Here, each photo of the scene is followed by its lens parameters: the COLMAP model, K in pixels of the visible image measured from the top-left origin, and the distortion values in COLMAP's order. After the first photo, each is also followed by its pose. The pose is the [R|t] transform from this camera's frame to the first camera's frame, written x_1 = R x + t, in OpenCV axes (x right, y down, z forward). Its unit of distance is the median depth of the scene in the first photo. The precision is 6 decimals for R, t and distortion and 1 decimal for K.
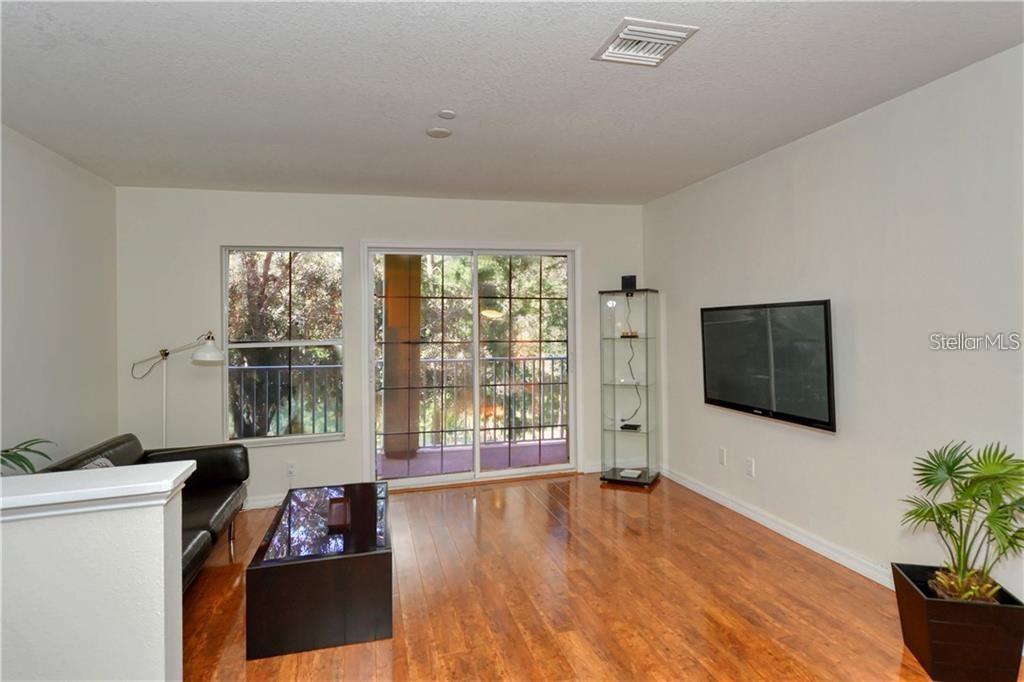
lens RADIAL K [[559.5, 0, 517.3], [0, 559.5, 328.5], [0, 0, 1]] dist [0.013497, -0.002984]
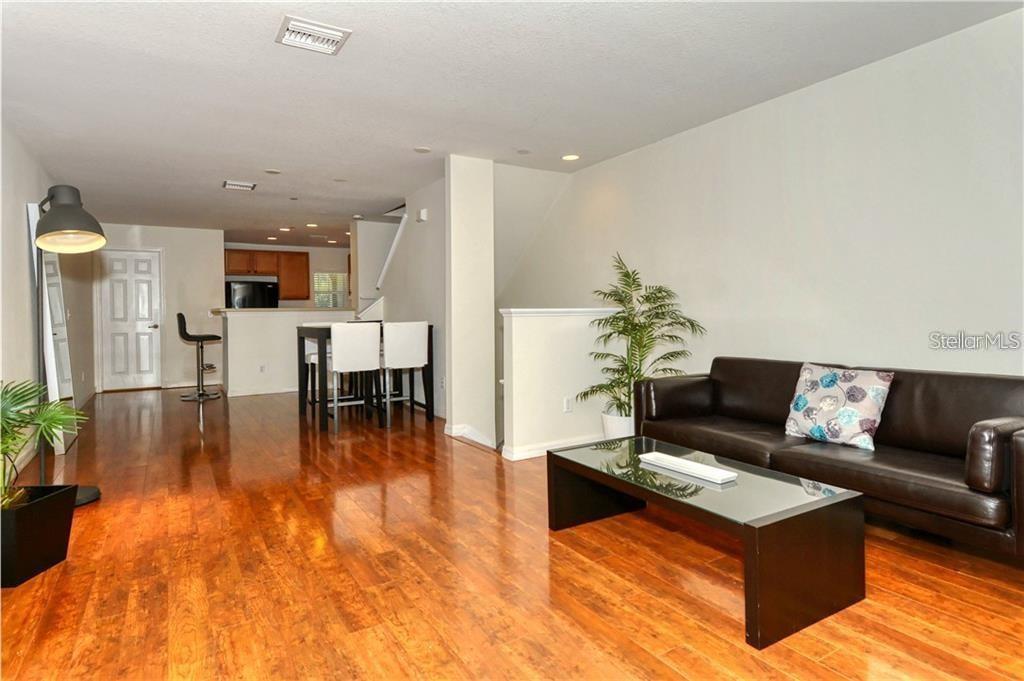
lens RADIAL K [[559.5, 0, 517.3], [0, 559.5, 328.0], [0, 0, 1]] dist [0.013497, -0.002984]
pose [[-0.959748, 0.044495, -0.277314, 0.109238], [0.033316, 0.998436, 0.044896, 0.096805], [0.278878, 0.033850, -0.959730, 1.808202]]
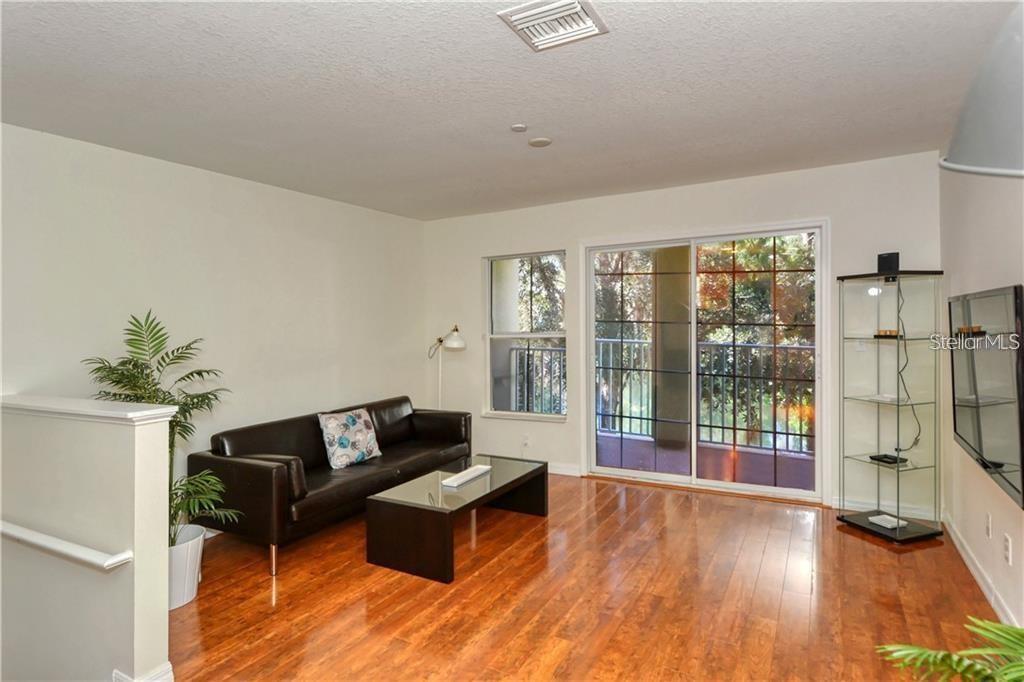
lens RADIAL K [[559.5, 0, 517.3], [0, 559.5, 328.5], [0, 0, 1]] dist [0.013497, -0.002984]
pose [[0.713943, 0.015314, -0.700036, 0.639064], [-0.000159, 0.999764, 0.021710, -0.020580], [0.700203, -0.015388, 0.713778, 0.228143]]
